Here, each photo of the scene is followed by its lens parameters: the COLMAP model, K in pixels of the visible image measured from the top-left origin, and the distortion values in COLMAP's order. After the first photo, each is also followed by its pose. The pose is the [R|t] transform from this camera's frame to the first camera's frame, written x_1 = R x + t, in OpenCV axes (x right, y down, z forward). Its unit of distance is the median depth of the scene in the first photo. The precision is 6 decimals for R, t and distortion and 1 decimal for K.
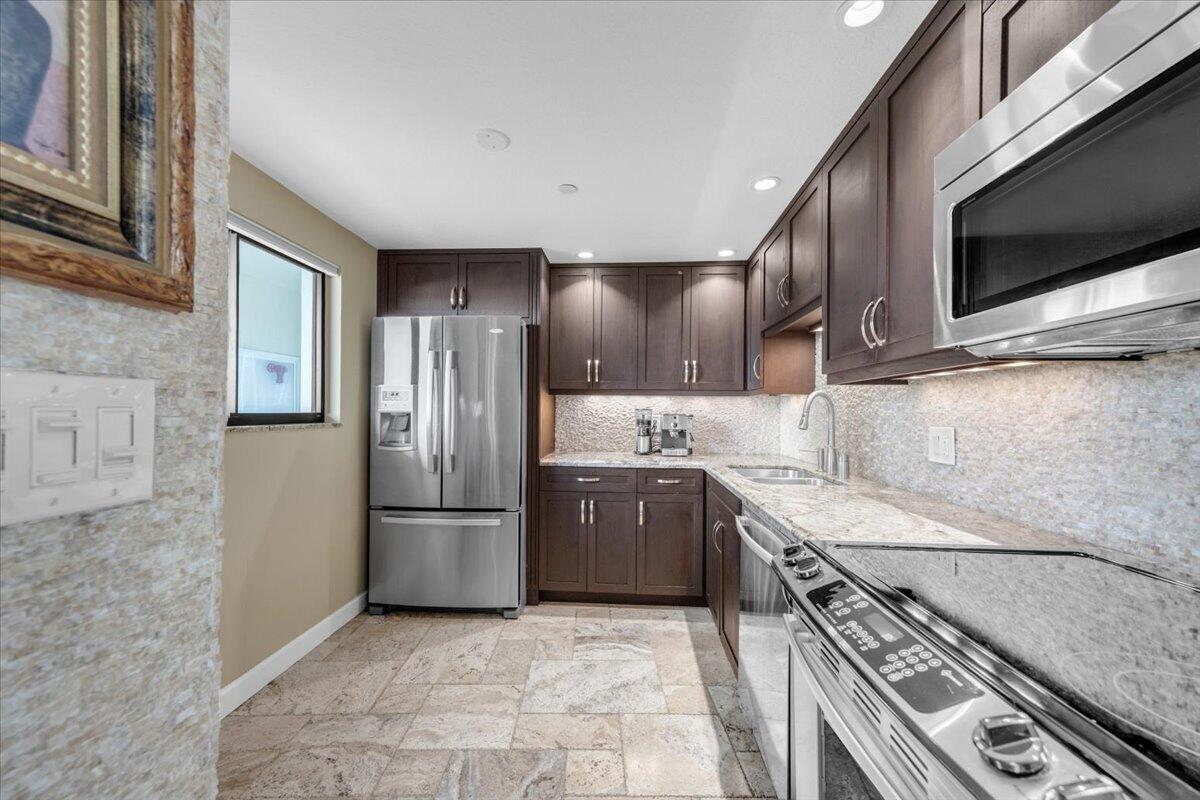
lens RADIAL K [[493.5, 0, 601.0], [0, 493.5, 407.3], [0, 0, 1]] dist [0.007905, -0.000558]
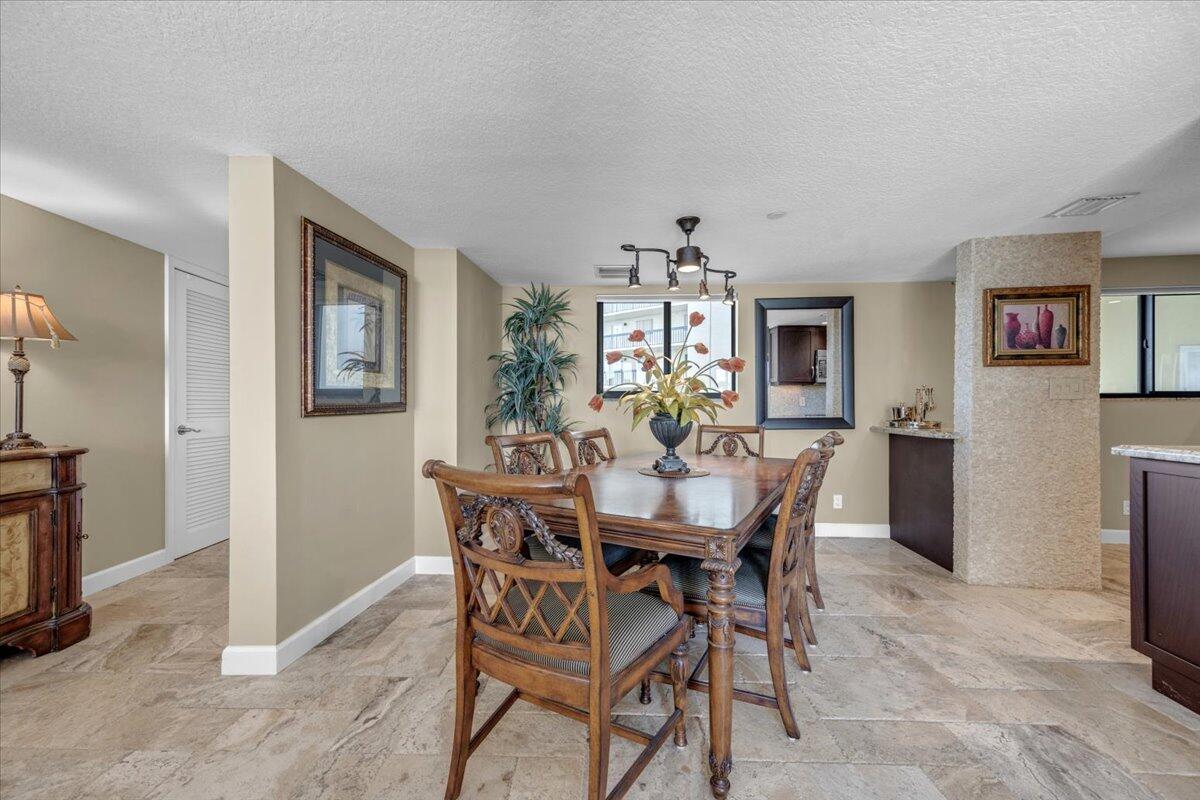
lens RADIAL K [[493.5, 0, 602.2], [0, 493.5, 396.4], [0, 0, 1]] dist [0.007905, -0.000558]
pose [[0.007303, -0.009066, -0.999932, 4.877736], [0.006015, 0.999941, -0.009022, 0.178896], [0.999955, -0.005948, 0.007357, -4.672210]]
